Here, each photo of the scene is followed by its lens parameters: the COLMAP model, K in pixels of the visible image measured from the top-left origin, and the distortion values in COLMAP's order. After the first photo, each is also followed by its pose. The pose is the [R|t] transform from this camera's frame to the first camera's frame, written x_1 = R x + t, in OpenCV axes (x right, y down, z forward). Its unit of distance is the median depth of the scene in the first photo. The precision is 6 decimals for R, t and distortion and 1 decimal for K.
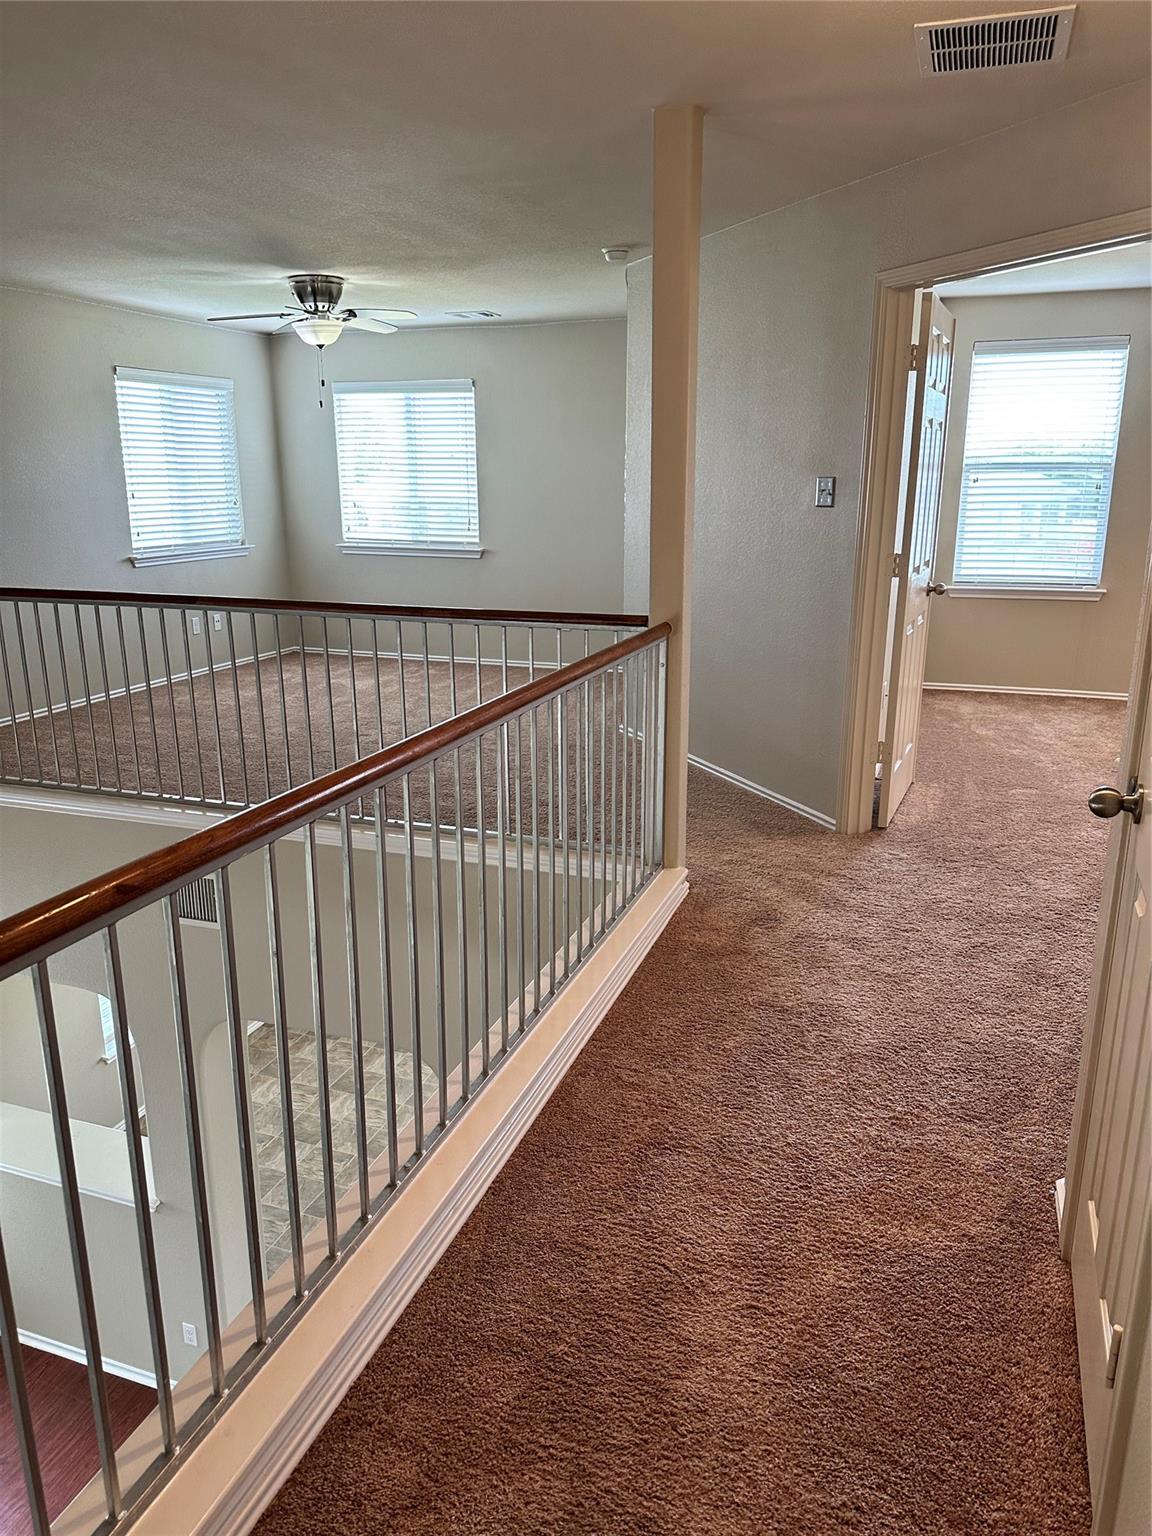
lens RADIAL K [[1099.7, 0, 584.4], [0, 1099.7, 764.6], [0, 0, 1]] dist [0.028097, -0.027184]
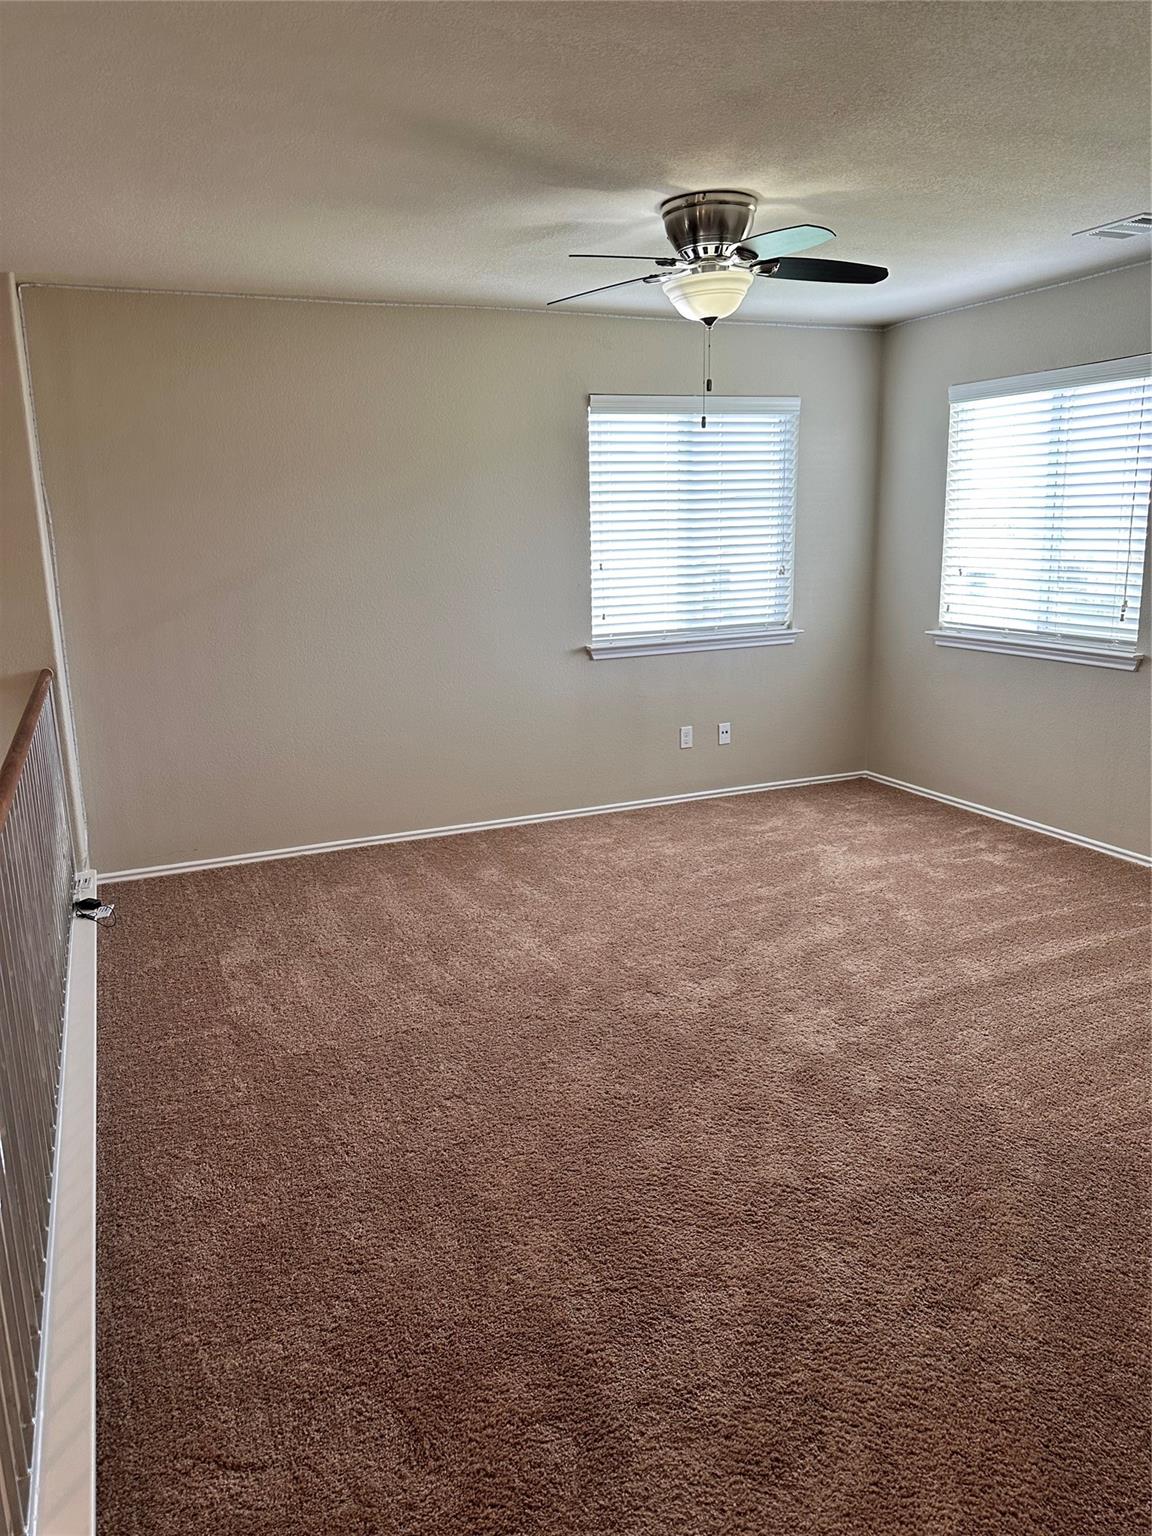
lens RADIAL K [[1099.7, 0, 578.0], [0, 1099.7, 768.9], [0, 0, 1]] dist [0.028097, -0.027184]
pose [[0.700878, 0.134749, -0.700437, 0.121902], [-0.152730, 0.987569, 0.037161, -0.132479], [0.696737, 0.080933, 0.712746, 0.466467]]
